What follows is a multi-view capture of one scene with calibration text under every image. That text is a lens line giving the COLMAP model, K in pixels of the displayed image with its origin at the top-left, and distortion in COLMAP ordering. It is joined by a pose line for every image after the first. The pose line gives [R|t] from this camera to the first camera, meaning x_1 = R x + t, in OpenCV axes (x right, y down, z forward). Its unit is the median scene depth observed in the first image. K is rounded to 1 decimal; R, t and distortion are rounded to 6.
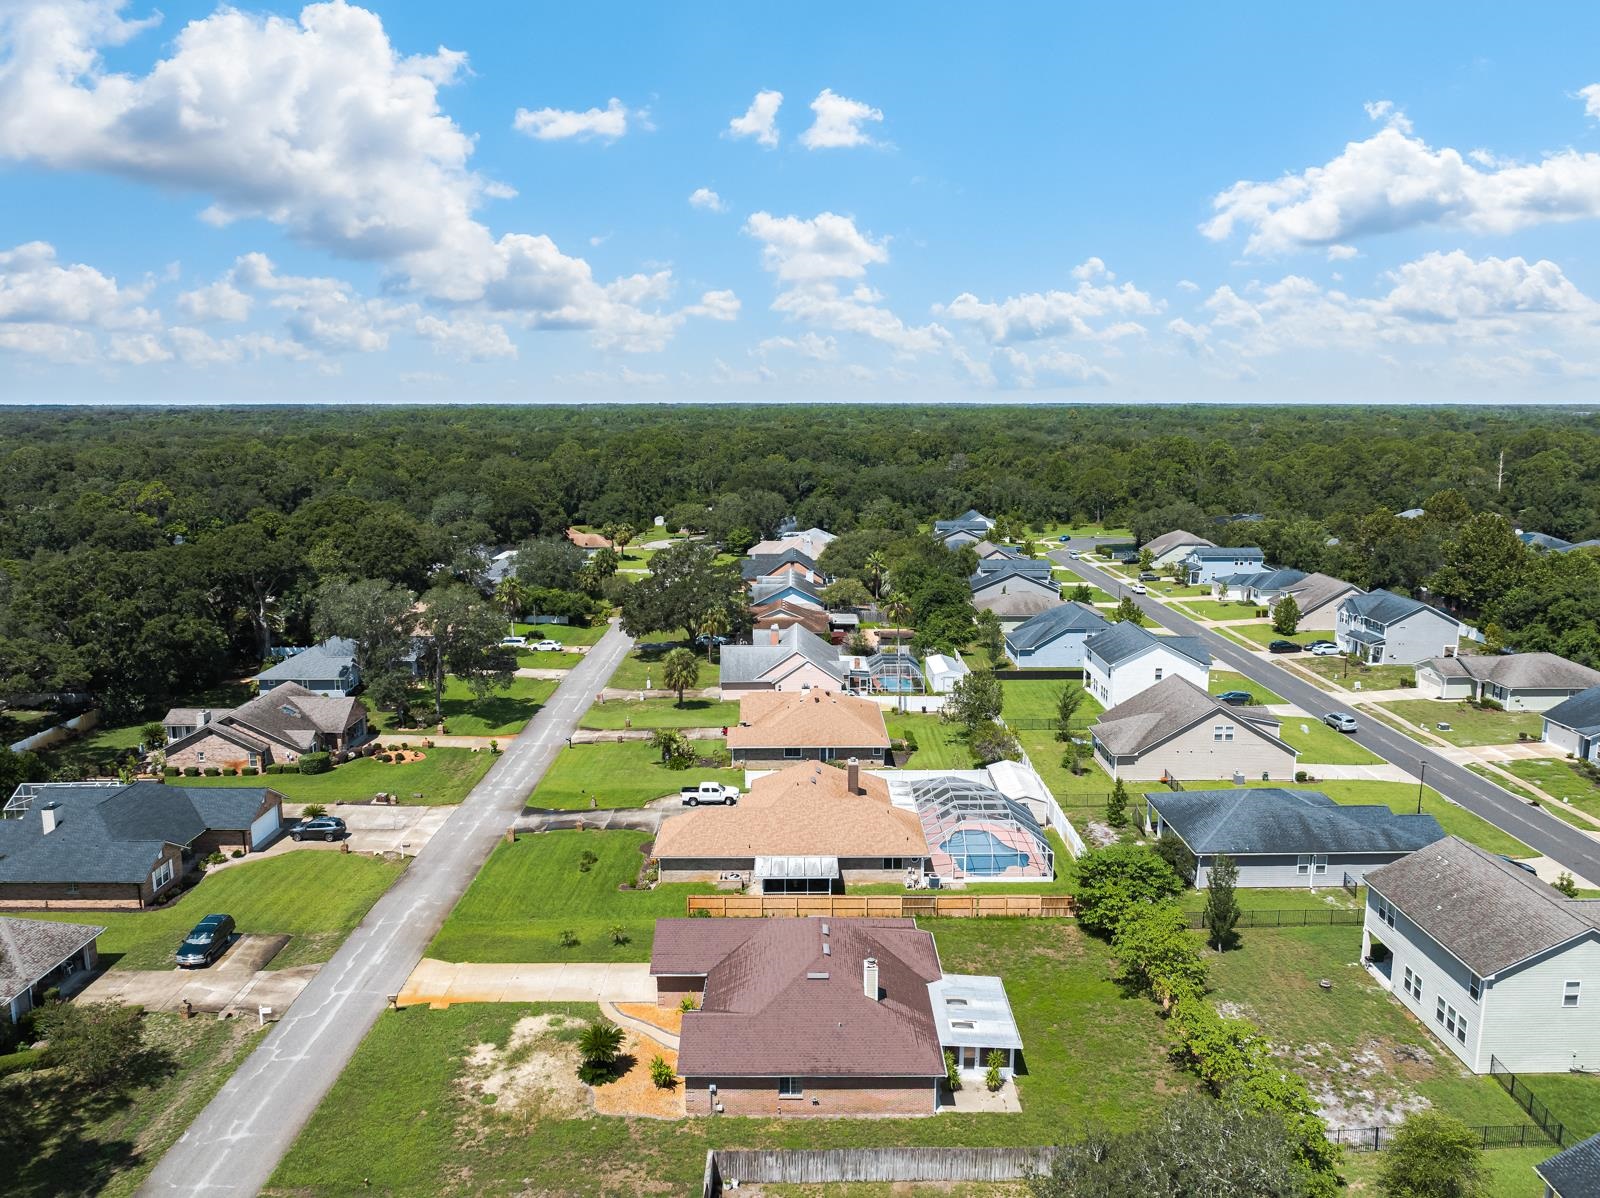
lens RADIAL K [[1127.2, 0, 800.0], [0, 1127.2, 599.0], [0, 0, 1]] dist [-0.026147, 0.004072]
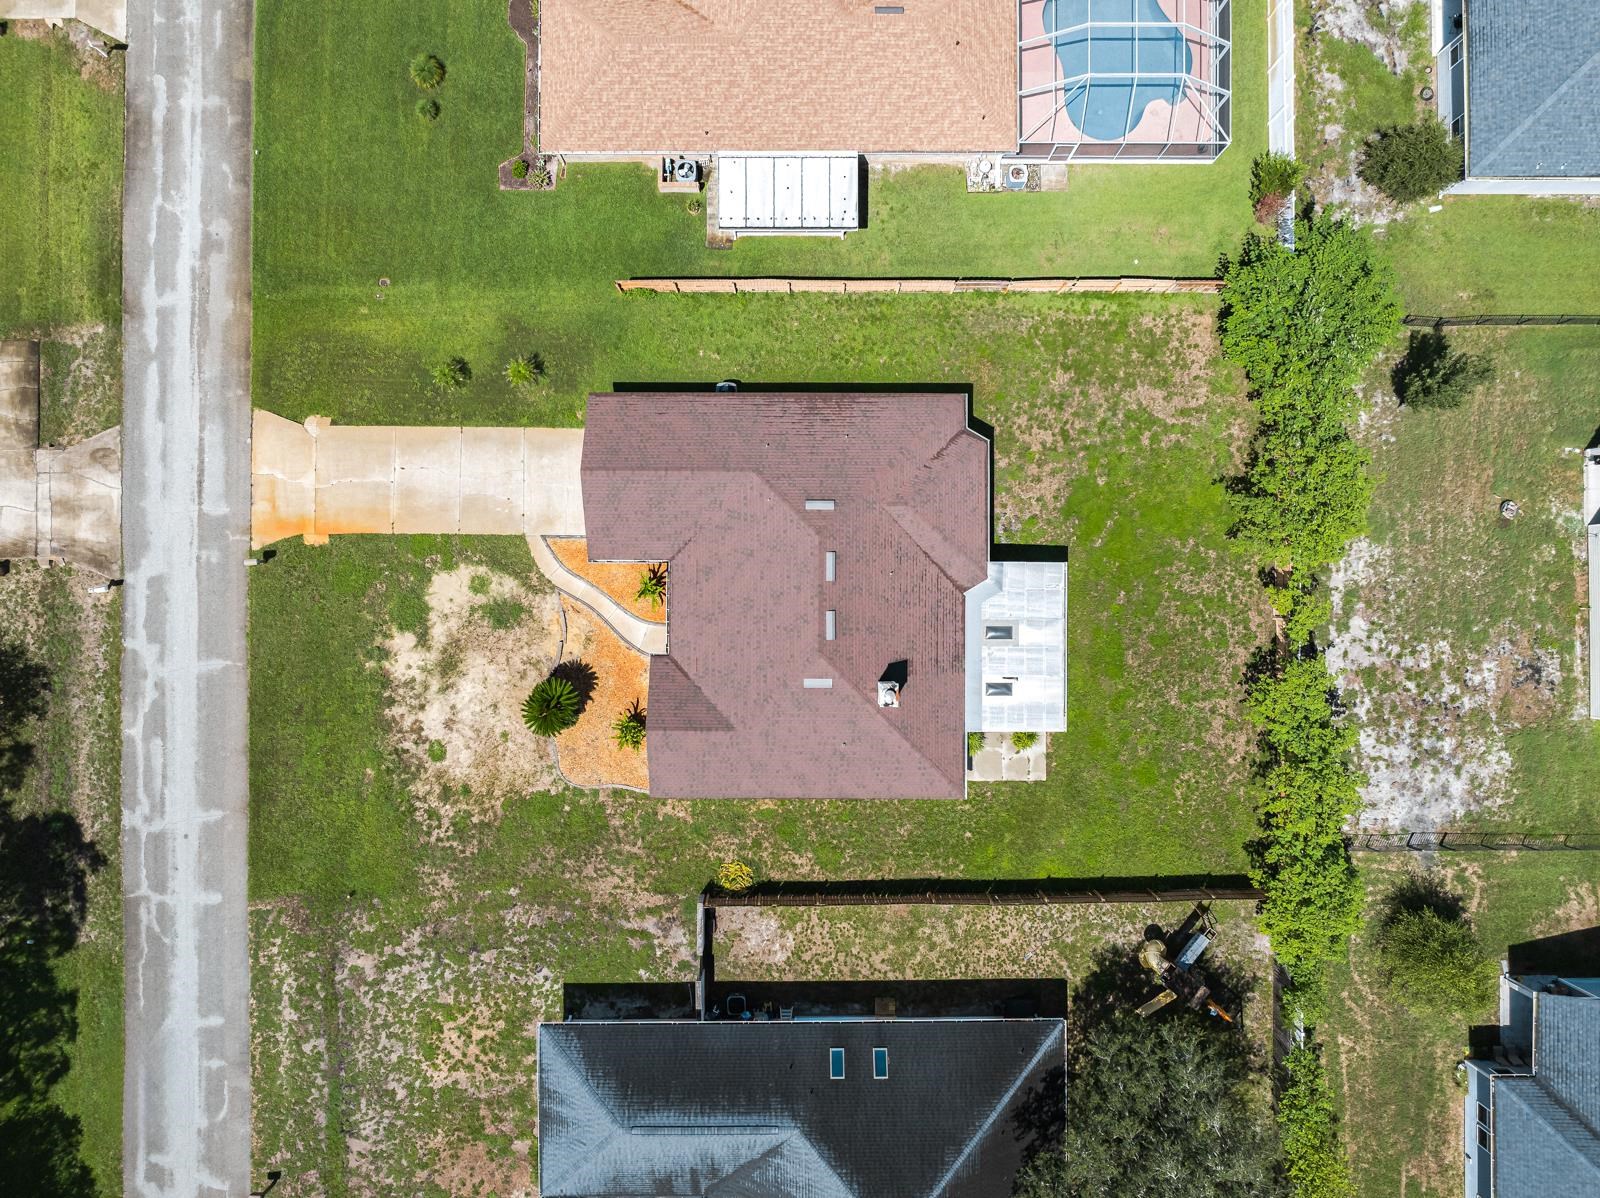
lens RADIAL K [[1121.2, 0, 807.1], [0, 1121.2, 593.9], [0, 0, 1]] dist [-0.032828, 0.020923]
pose [[0.999997, 0.001509, 0.001996, 0.005665], [-0.002230, 0.176202, 0.984352, -0.302035], [0.001133, -0.984353, 0.176204, 0.679305]]
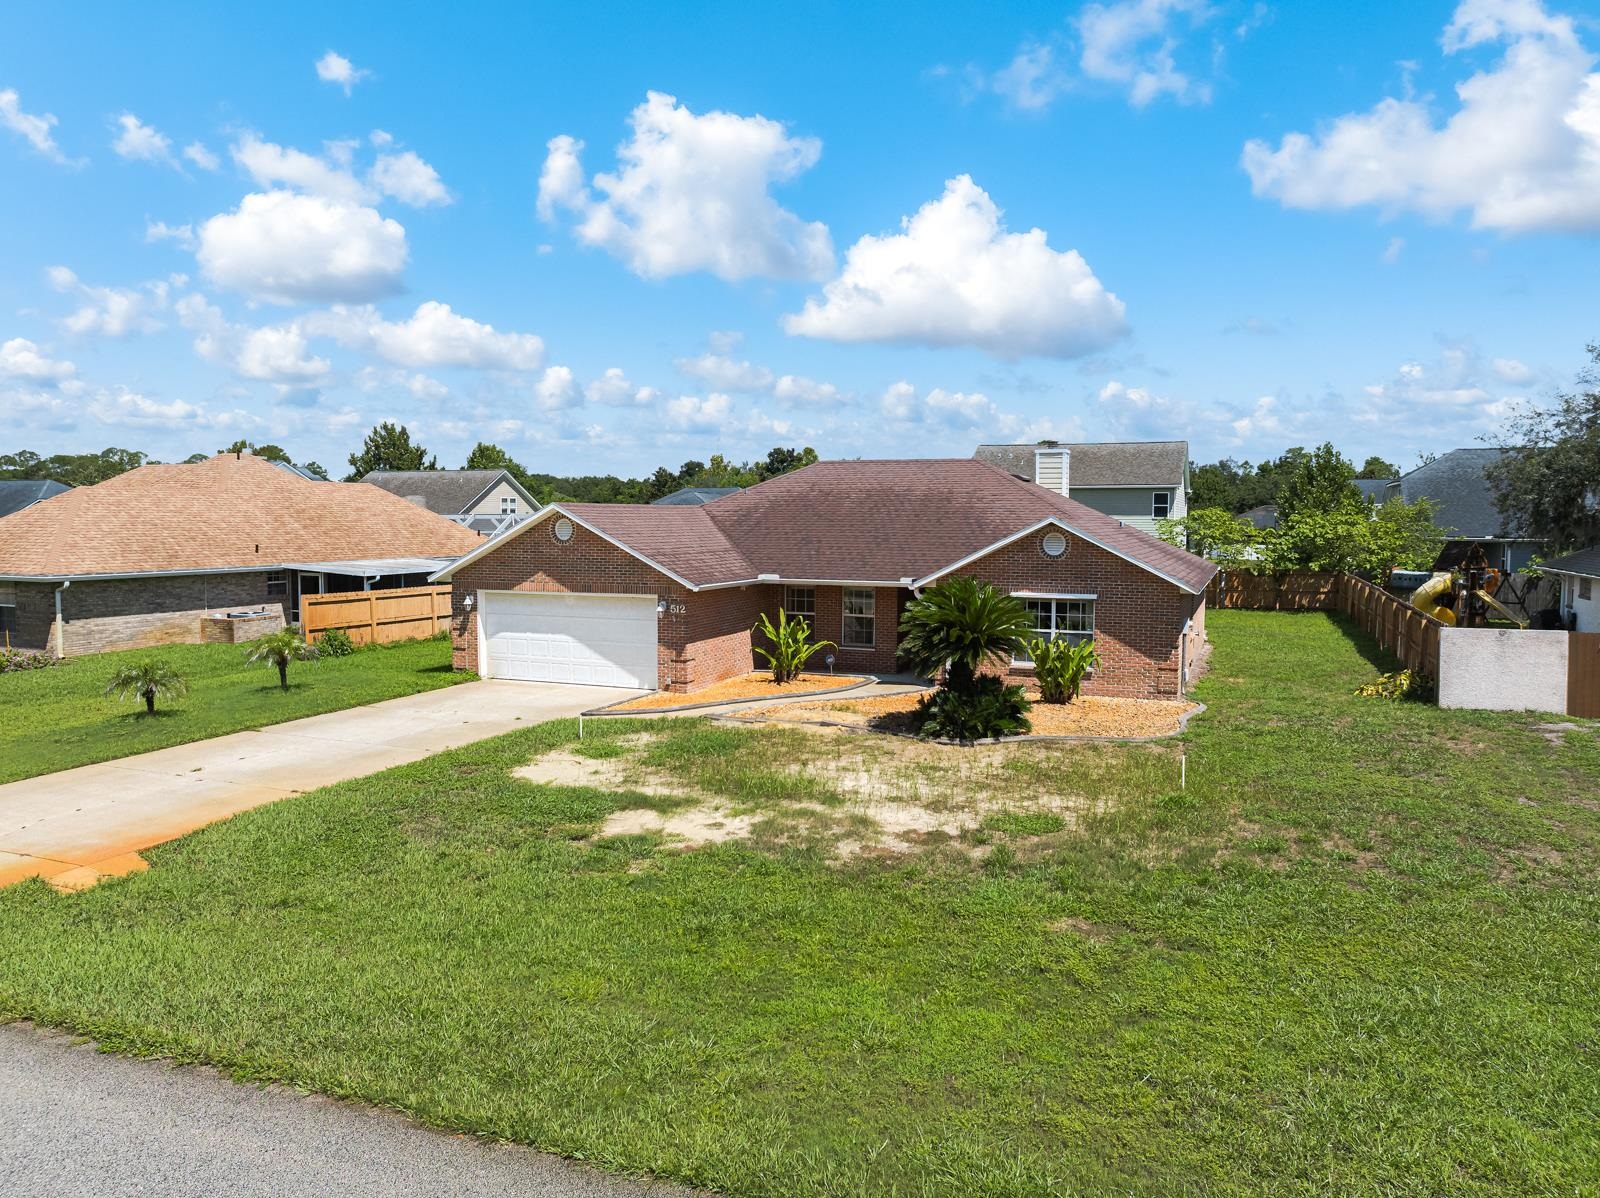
lens RADIAL K [[1121.2, 0, 807.1], [0, 1121.2, 593.9], [0, 0, 1]] dist [-0.032828, 0.020923]
pose [[0.369358, -0.057755, 0.927491, -0.367745], [0.152488, 0.988305, 0.000816, 0.272936], [-0.916691, 0.141130, 0.373845, 0.662663]]
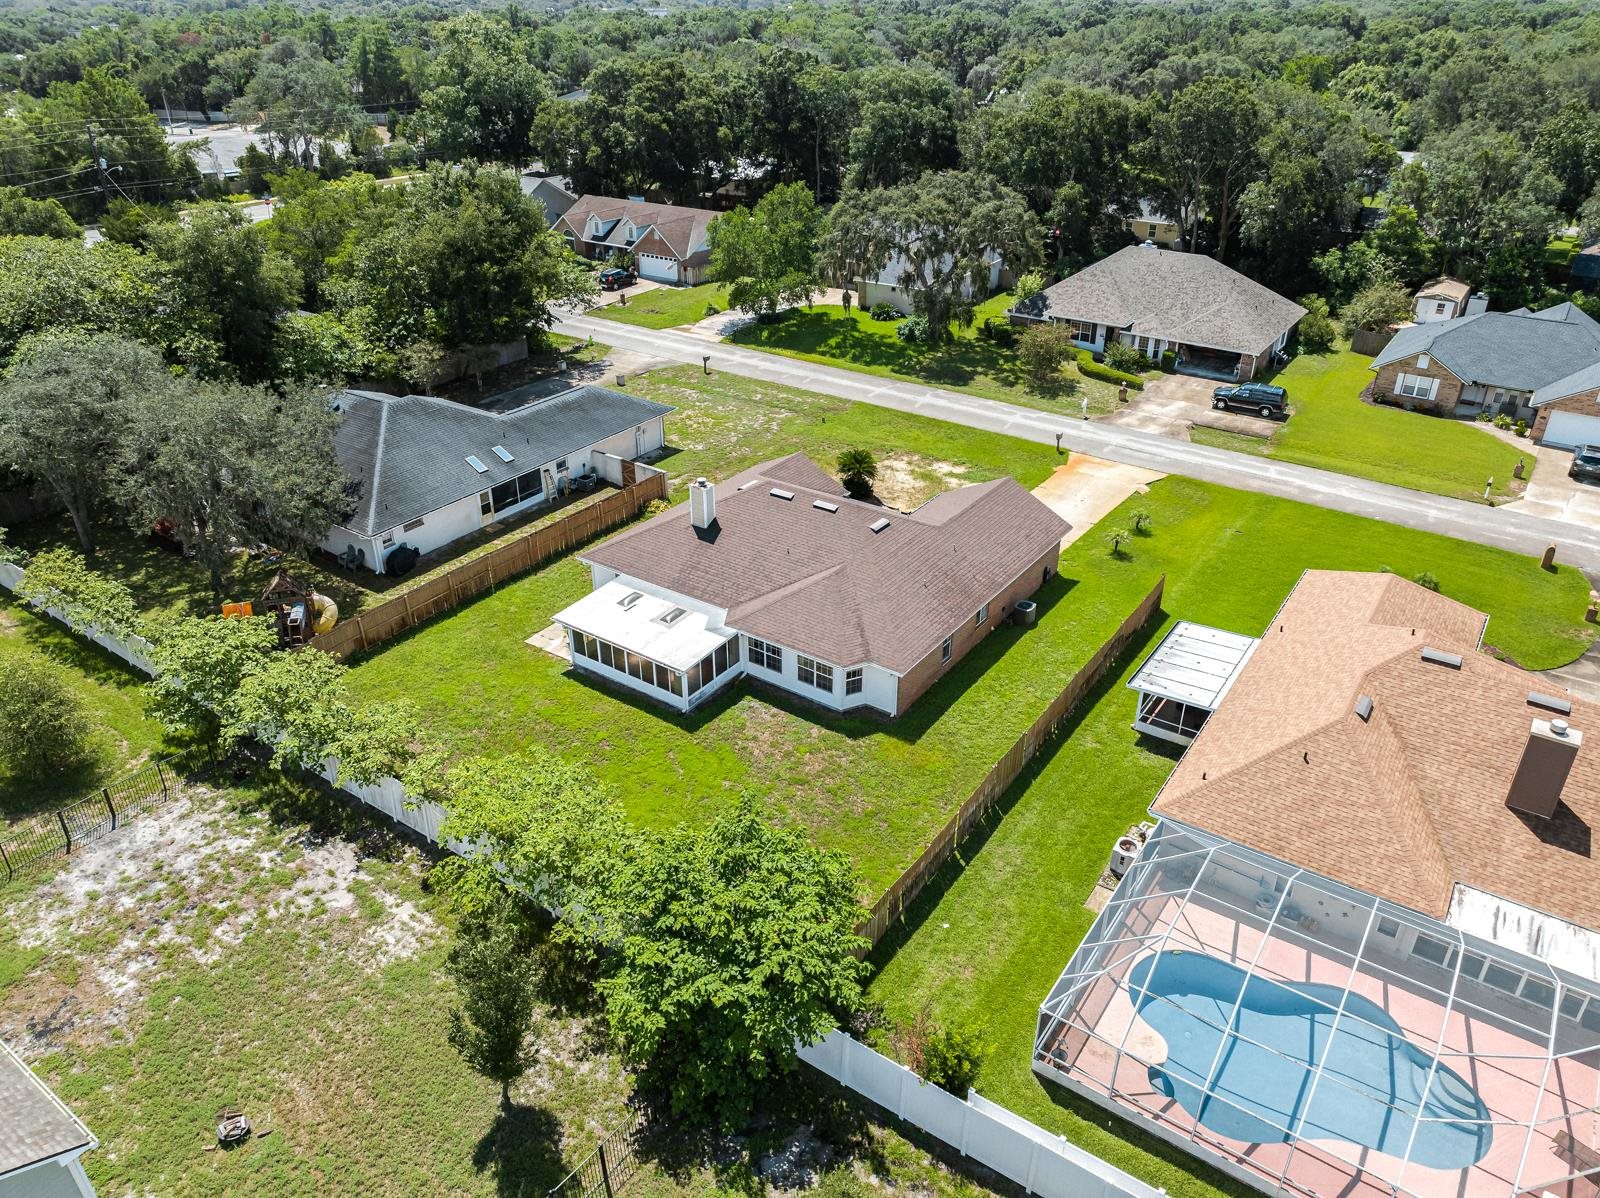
lens RADIAL K [[1116.2, 0, 808.8], [0, 1116.2, 592.4], [0, 0, 1]] dist [-0.024134, 0.007061]
pose [[-0.571968, 0.392879, -0.720068, 0.469421], [-0.141388, 0.817479, 0.558335, -0.061498], [0.807999, 0.421159, -0.412023, 1.045167]]
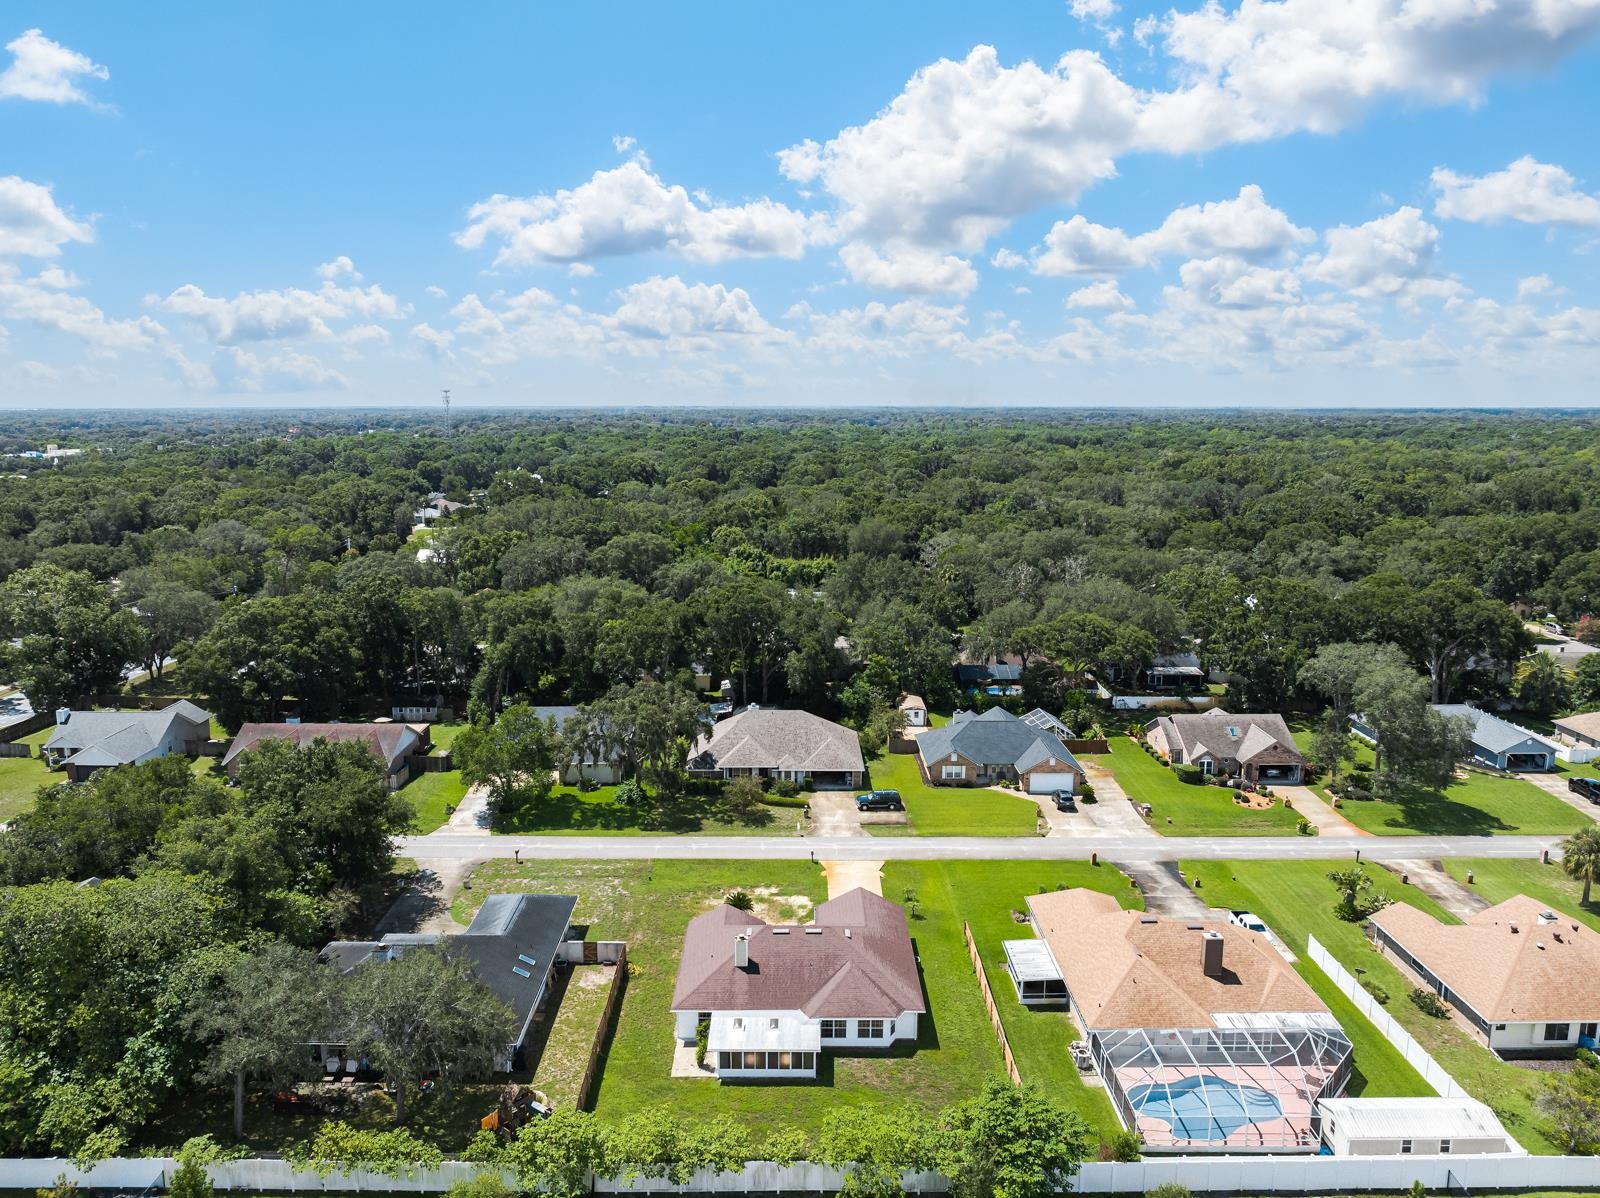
lens RADIAL K [[1125.6, 0, 786.3], [0, 1125.6, 595.7], [0, 0, 1]] dist [-0.024816, 0.008840]
pose [[-0.007098, 0.167724, -0.985808, 0.942560], [-0.169770, 0.971320, 0.166482, -0.215164], [0.985458, 0.168542, 0.021580, 0.693819]]
